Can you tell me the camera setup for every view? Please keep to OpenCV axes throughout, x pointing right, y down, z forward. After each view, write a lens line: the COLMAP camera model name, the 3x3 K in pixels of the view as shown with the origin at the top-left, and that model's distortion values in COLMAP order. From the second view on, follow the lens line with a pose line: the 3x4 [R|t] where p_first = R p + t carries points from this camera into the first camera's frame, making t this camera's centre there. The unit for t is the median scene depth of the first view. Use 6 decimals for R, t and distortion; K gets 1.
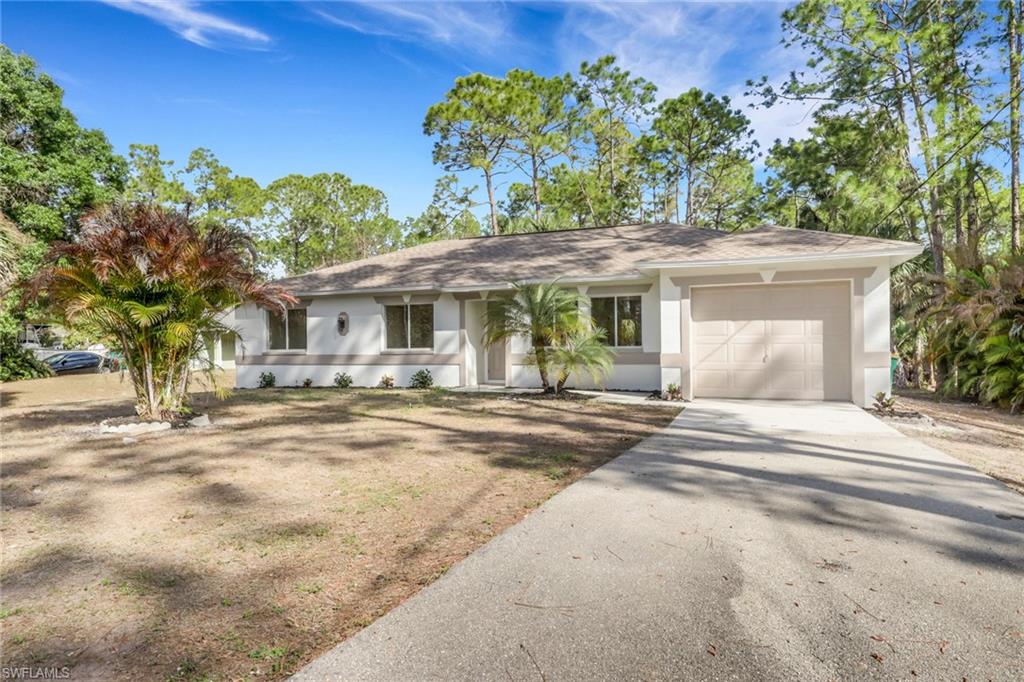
lens RADIAL K [[626.4, 0, 510.9], [0, 626.4, 345.3], [0, 0, 1]] dist [0.002606, -0.000026]
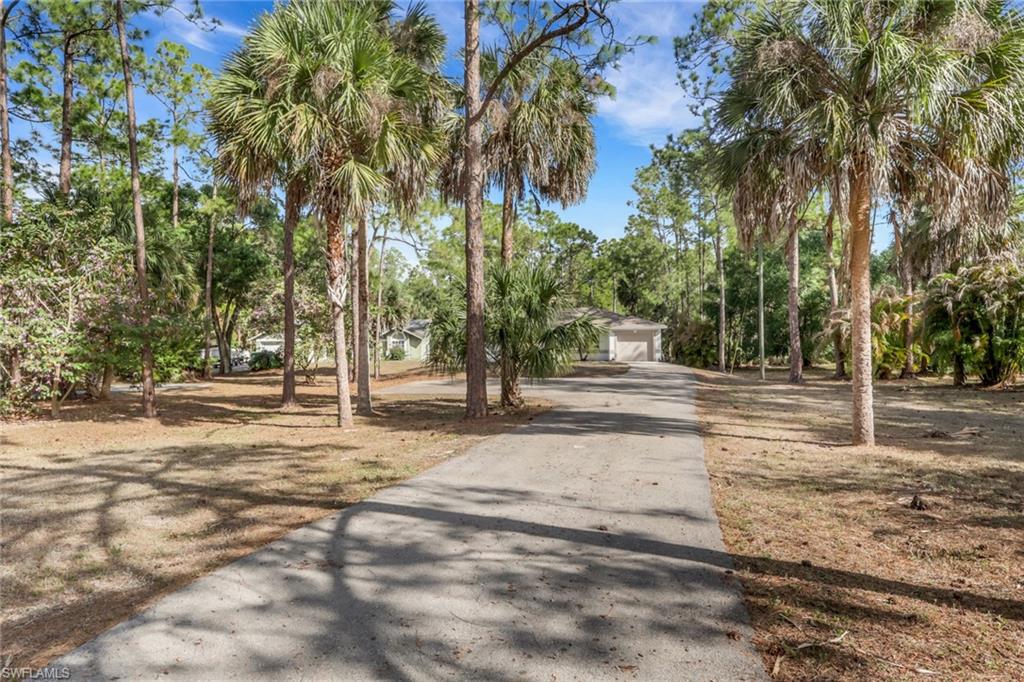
lens RADIAL K [[626.4, 0, 511.0], [0, 626.4, 343.2], [0, 0, 1]] dist [0.002606, -0.000026]
pose [[0.947982, 0.005703, 0.318272, -1.403842], [-0.001444, 0.999906, -0.013615, 0.020882], [-0.318320, 0.012447, 0.947902, -2.213947]]
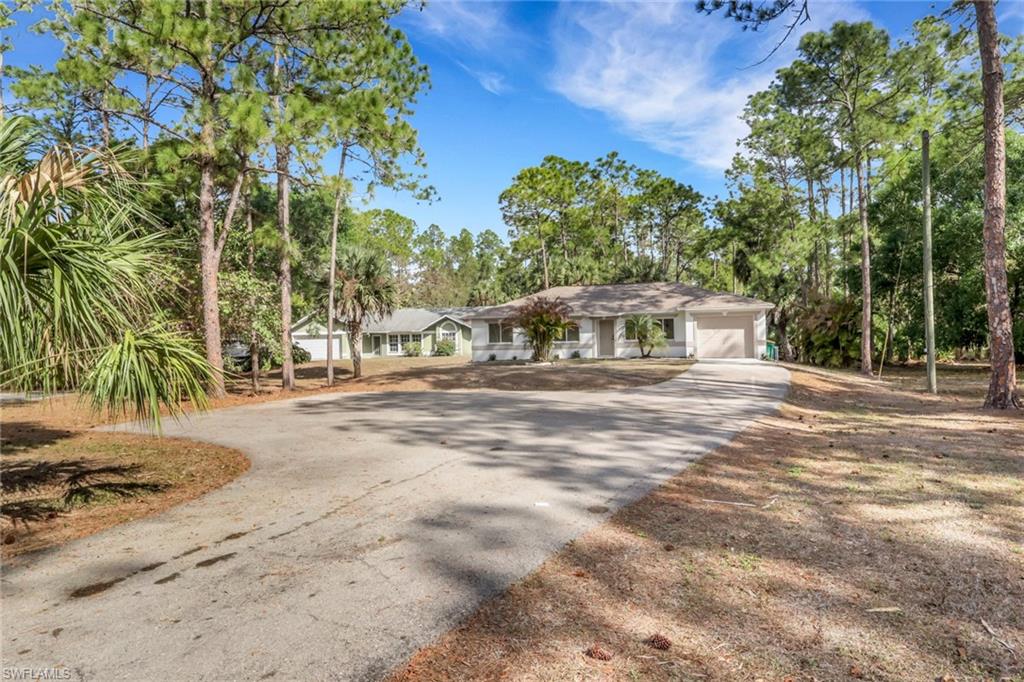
lens RADIAL K [[626.4, 0, 514.2], [0, 626.4, 337.2], [0, 0, 1]] dist [0.002606, -0.000026]
pose [[0.995827, -0.007242, 0.090978, -0.647450], [0.008252, 0.999908, -0.010732, 0.014679], [-0.090892, 0.011438, 0.995795, -1.402395]]
